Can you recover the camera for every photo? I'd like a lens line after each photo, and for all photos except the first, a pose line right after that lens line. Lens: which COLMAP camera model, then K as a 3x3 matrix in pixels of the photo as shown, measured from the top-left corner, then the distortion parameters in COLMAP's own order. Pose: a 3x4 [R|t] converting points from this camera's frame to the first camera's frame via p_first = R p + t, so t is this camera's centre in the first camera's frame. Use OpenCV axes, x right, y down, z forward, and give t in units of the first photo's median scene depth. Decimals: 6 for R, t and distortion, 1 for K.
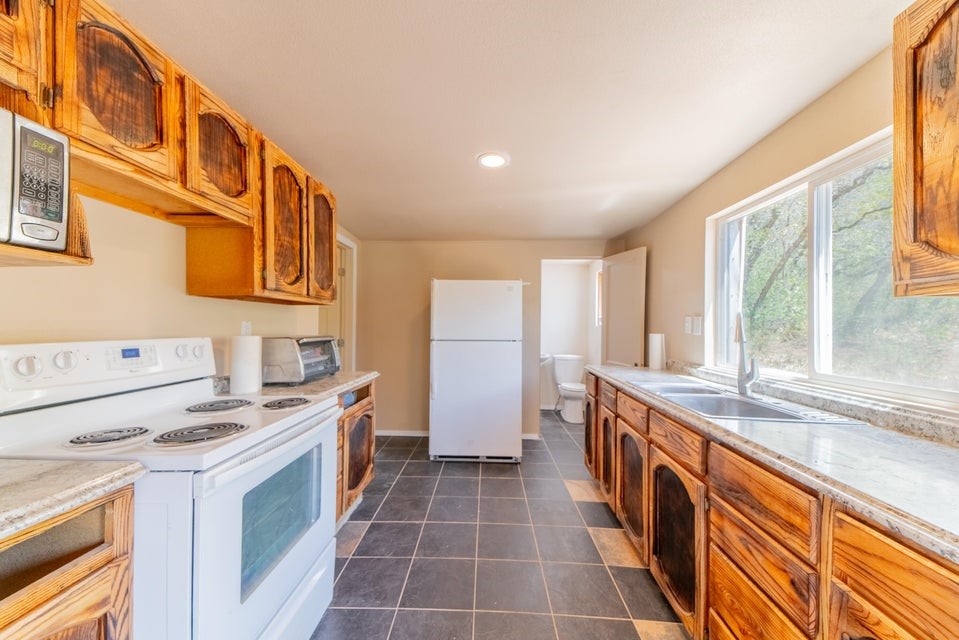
lens RADIAL K [[369.1, 0, 479.0], [0, 369.1, 324.6], [0, 0, 1]] dist [0.046753, -0.000103]
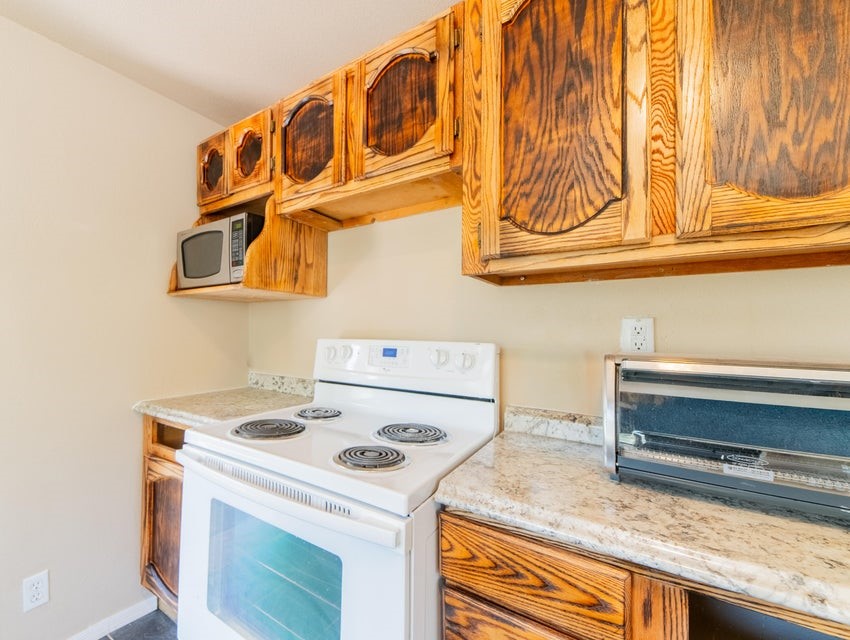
lens RADIAL K [[371.2, 0, 424.7], [0, 371.2, 323.5], [0, 0, 1]] dist [-0.001711, -0.000087]
pose [[-0.519321, -0.014900, -0.854449, -0.068901], [-0.000077, 0.999849, -0.017388, 0.010660], [0.854579, -0.008964, -0.519243, 1.504814]]
